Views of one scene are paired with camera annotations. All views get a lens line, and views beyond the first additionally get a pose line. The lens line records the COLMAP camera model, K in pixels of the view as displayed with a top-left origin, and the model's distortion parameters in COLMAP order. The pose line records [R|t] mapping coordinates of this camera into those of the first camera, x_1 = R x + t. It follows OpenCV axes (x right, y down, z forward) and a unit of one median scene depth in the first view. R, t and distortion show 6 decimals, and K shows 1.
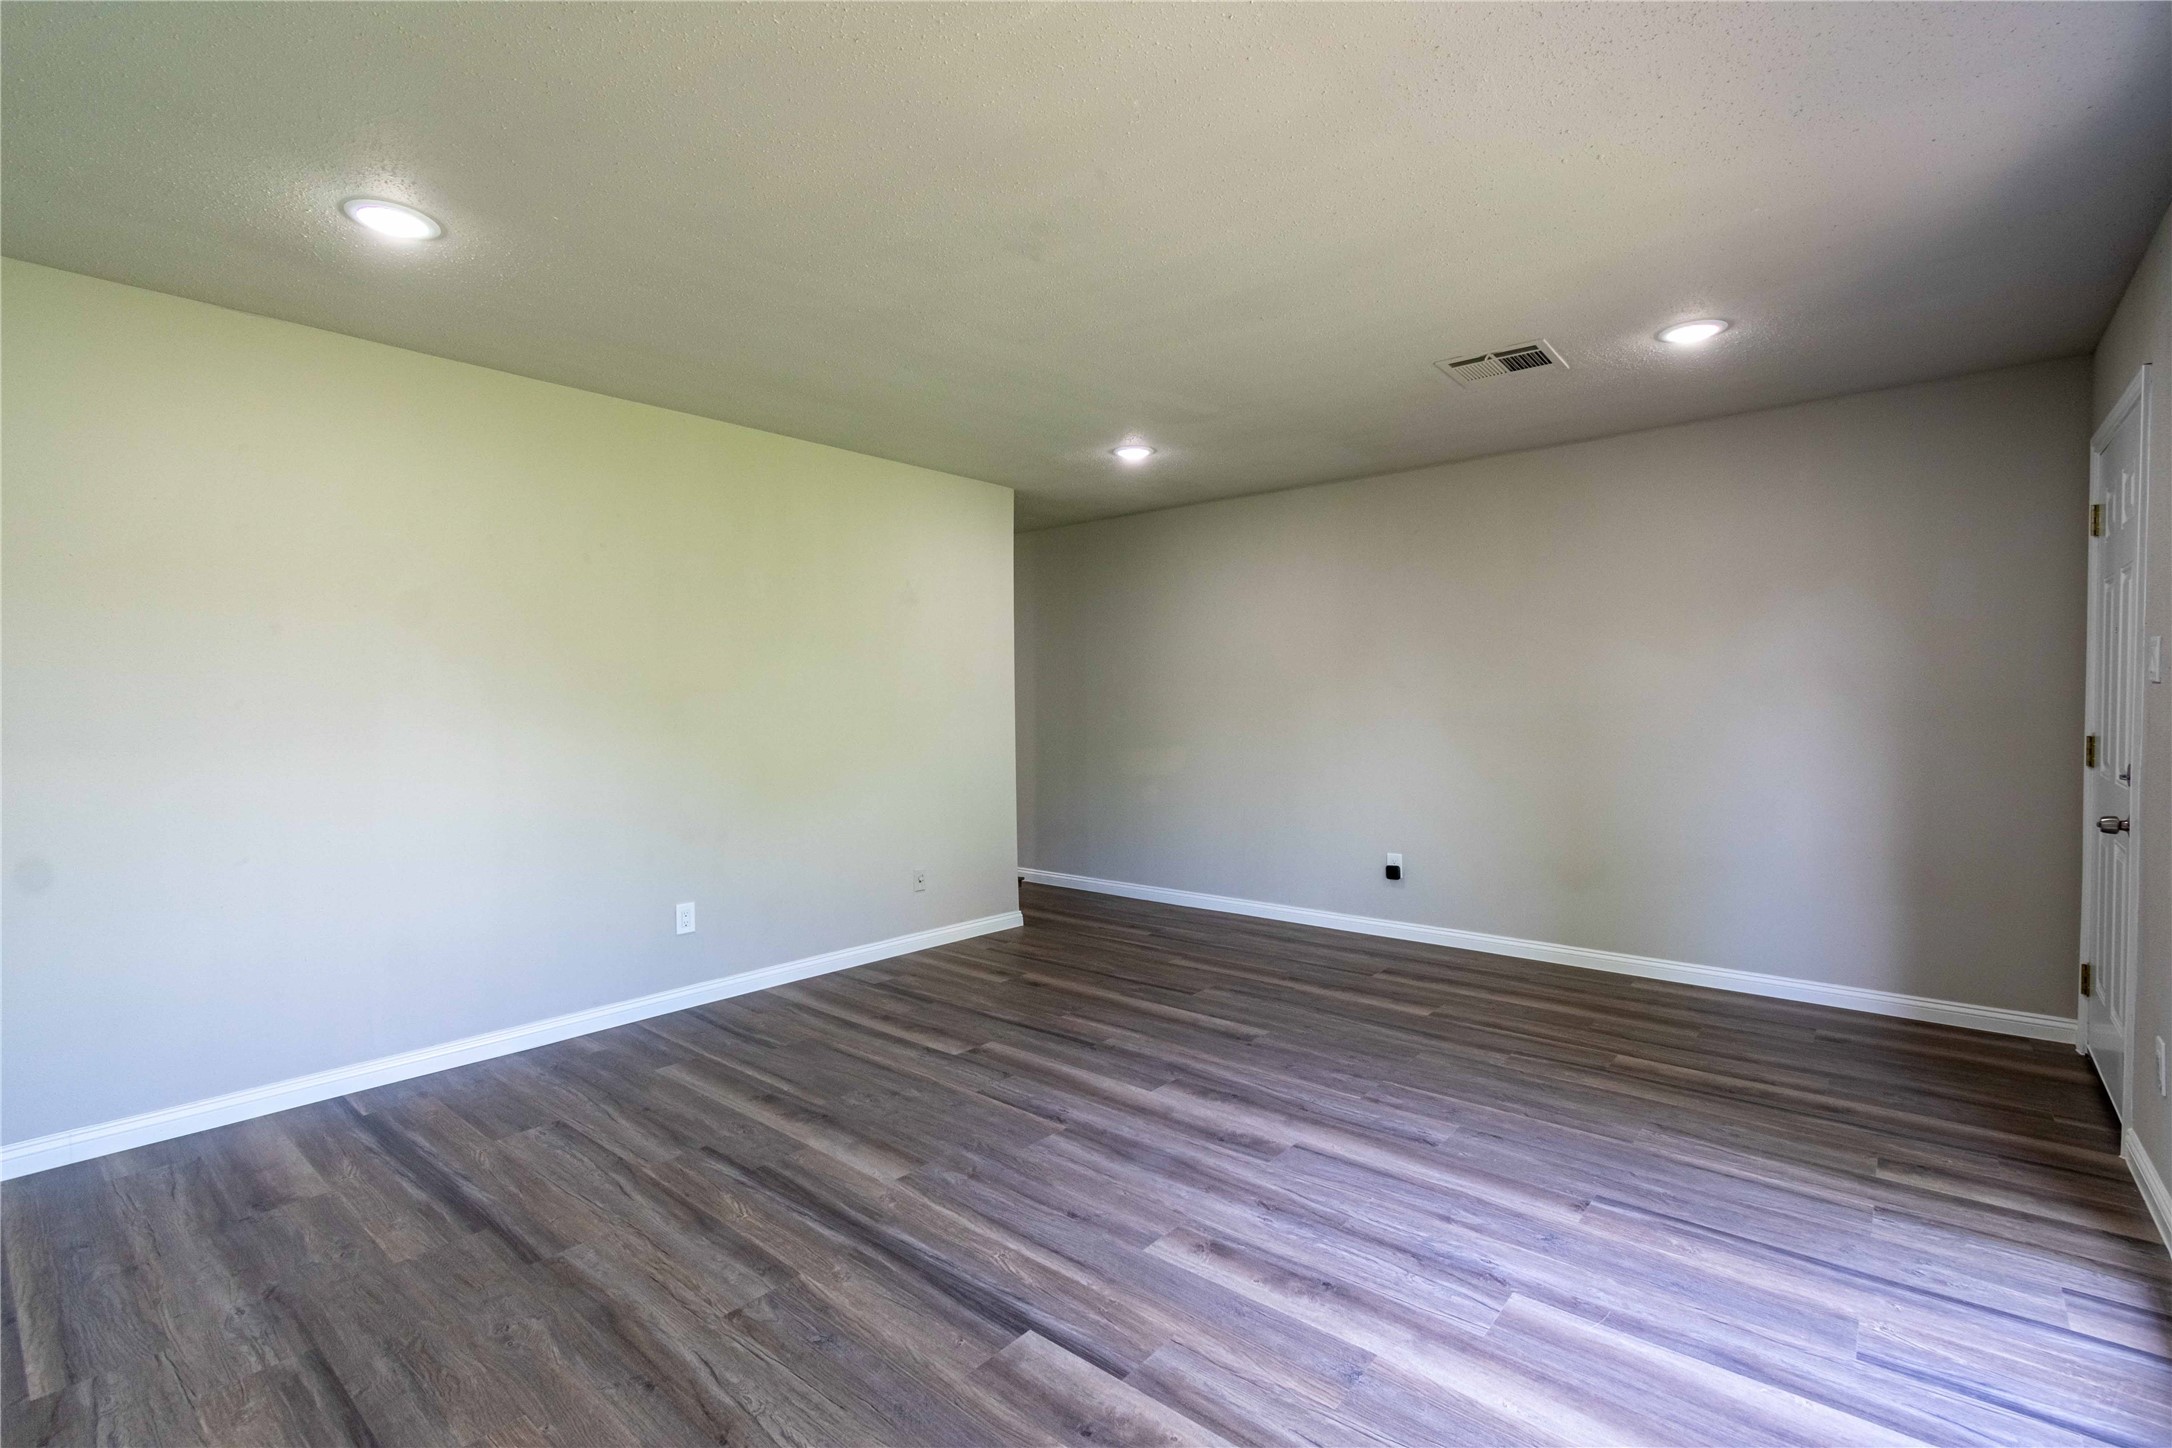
lens RADIAL K [[992.1, 0, 1093.6], [0, 992.1, 695.7], [0, 0, 1]] dist [0.002586, 0.000512]
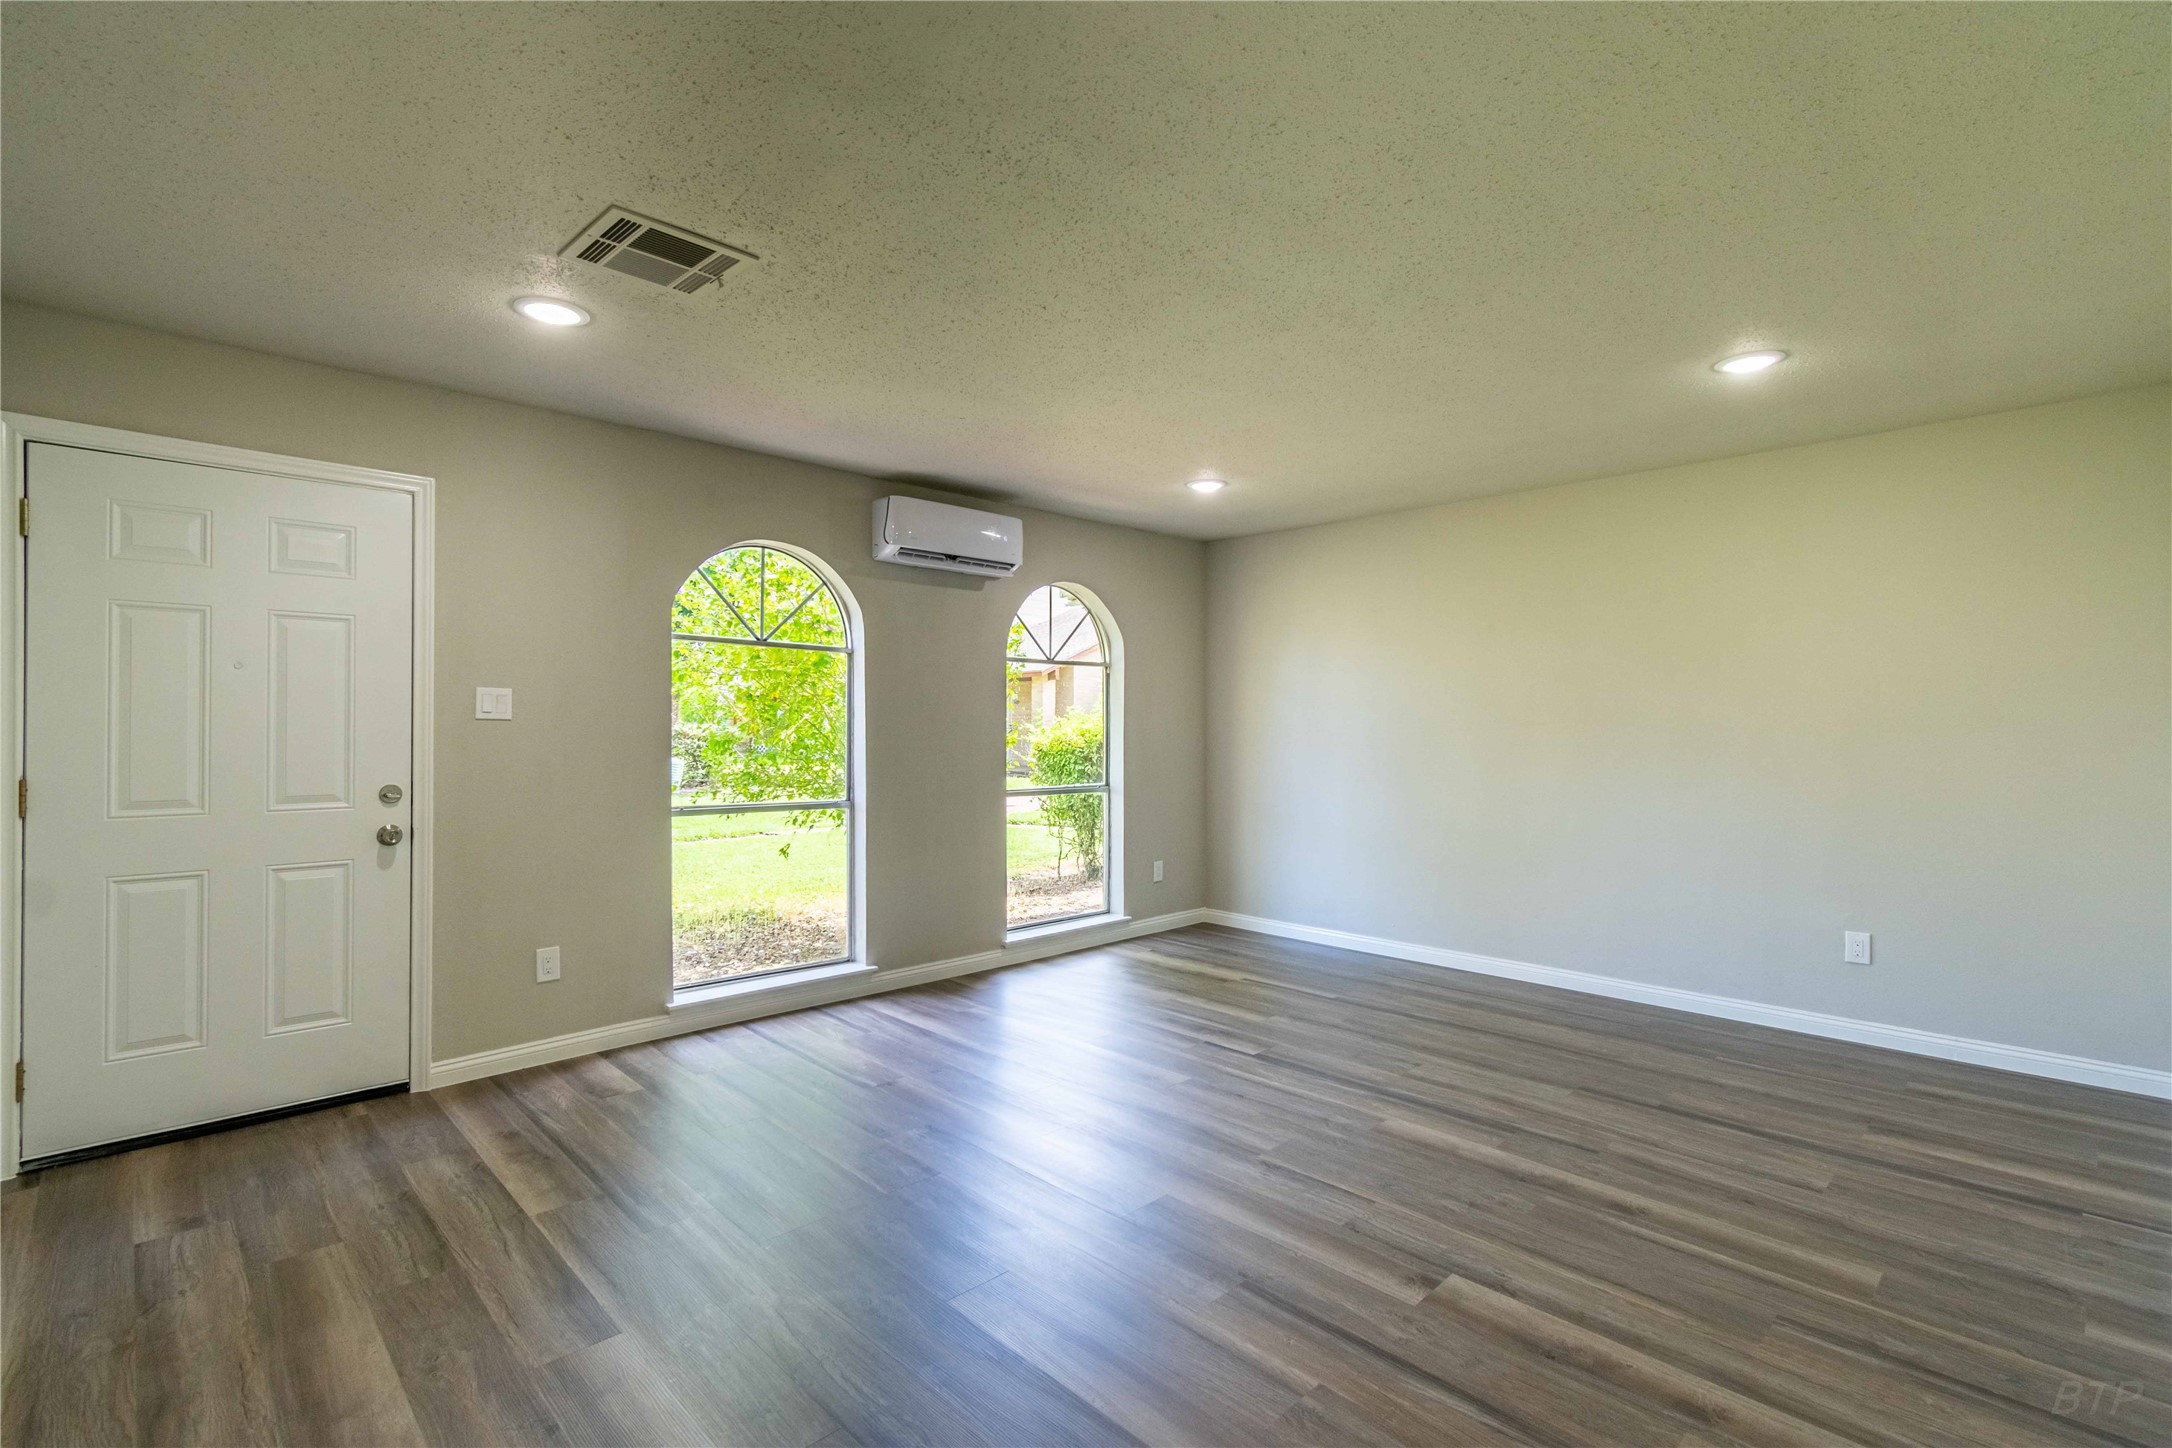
lens RADIAL K [[972.0, 0, 1086.0], [0, 972.0, 724.0], [0, 0, 1]] dist [0.003119, 0.000274]
pose [[-0.994345, 0.004250, 0.106117, 0.037162], [0.003772, 0.999982, -0.004699, -0.003847], [-0.106135, -0.004272, -0.994343, 1.869522]]
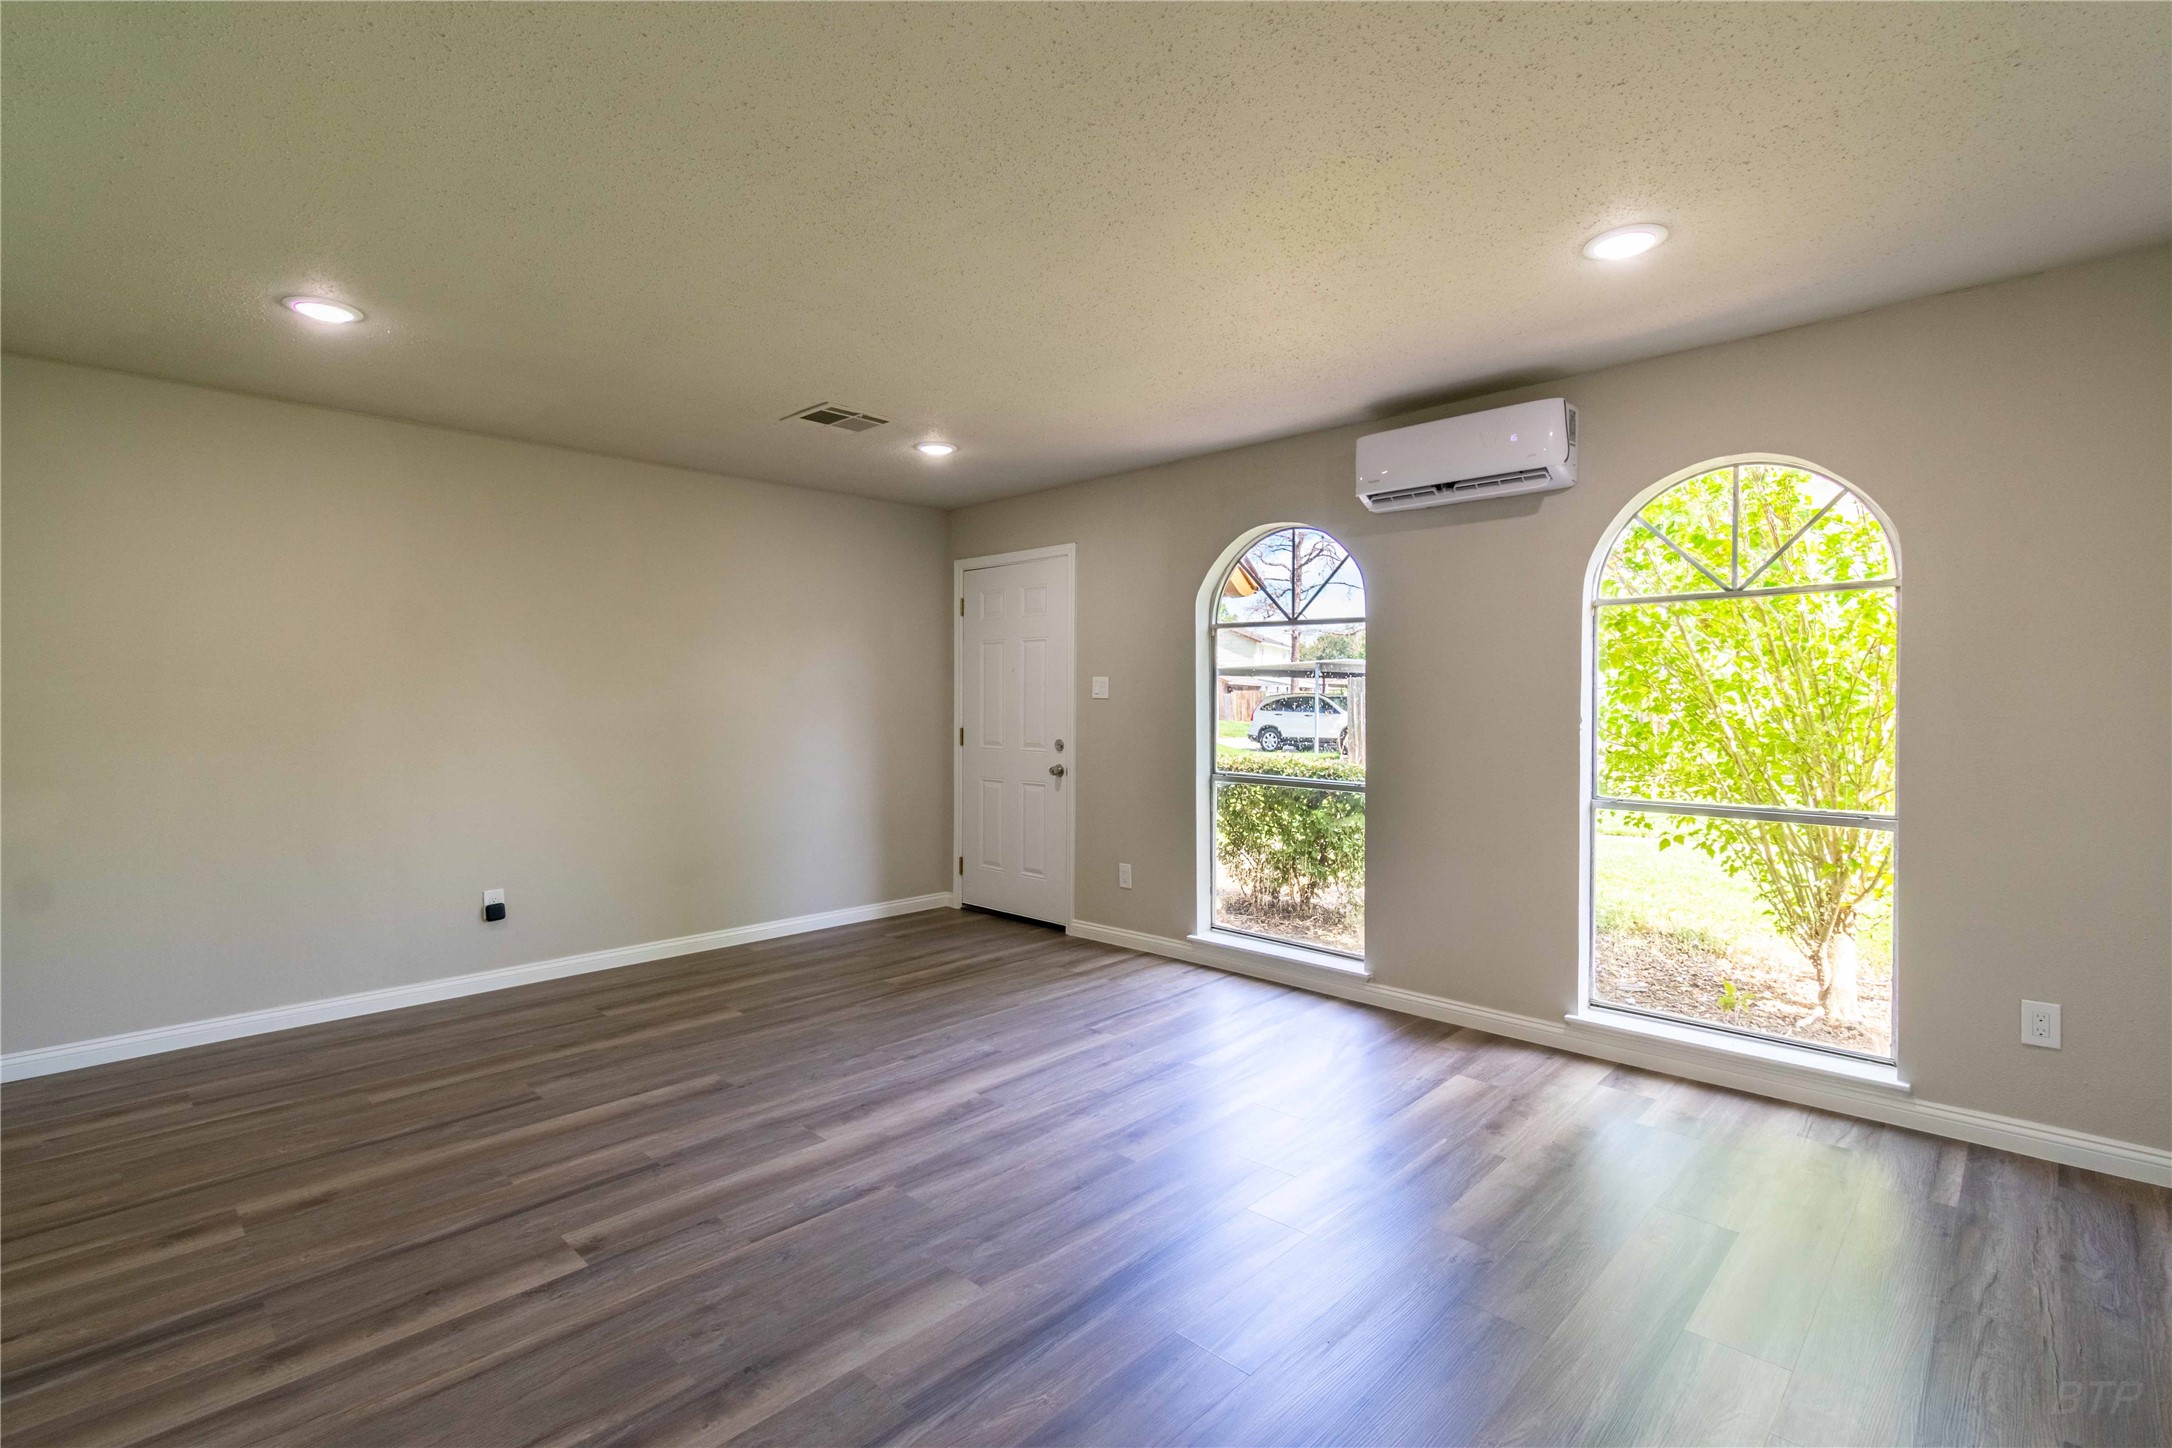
lens RADIAL K [[992.1, 0, 1093.6], [0, 992.1, 695.7], [0, 0, 1]] dist [0.002586, 0.000512]
pose [[0.064488, 0.014255, 0.997817, -0.854152], [-0.002144, 0.999898, -0.014146, 0.002605], [-0.997916, -0.001227, 0.064512, 0.706755]]
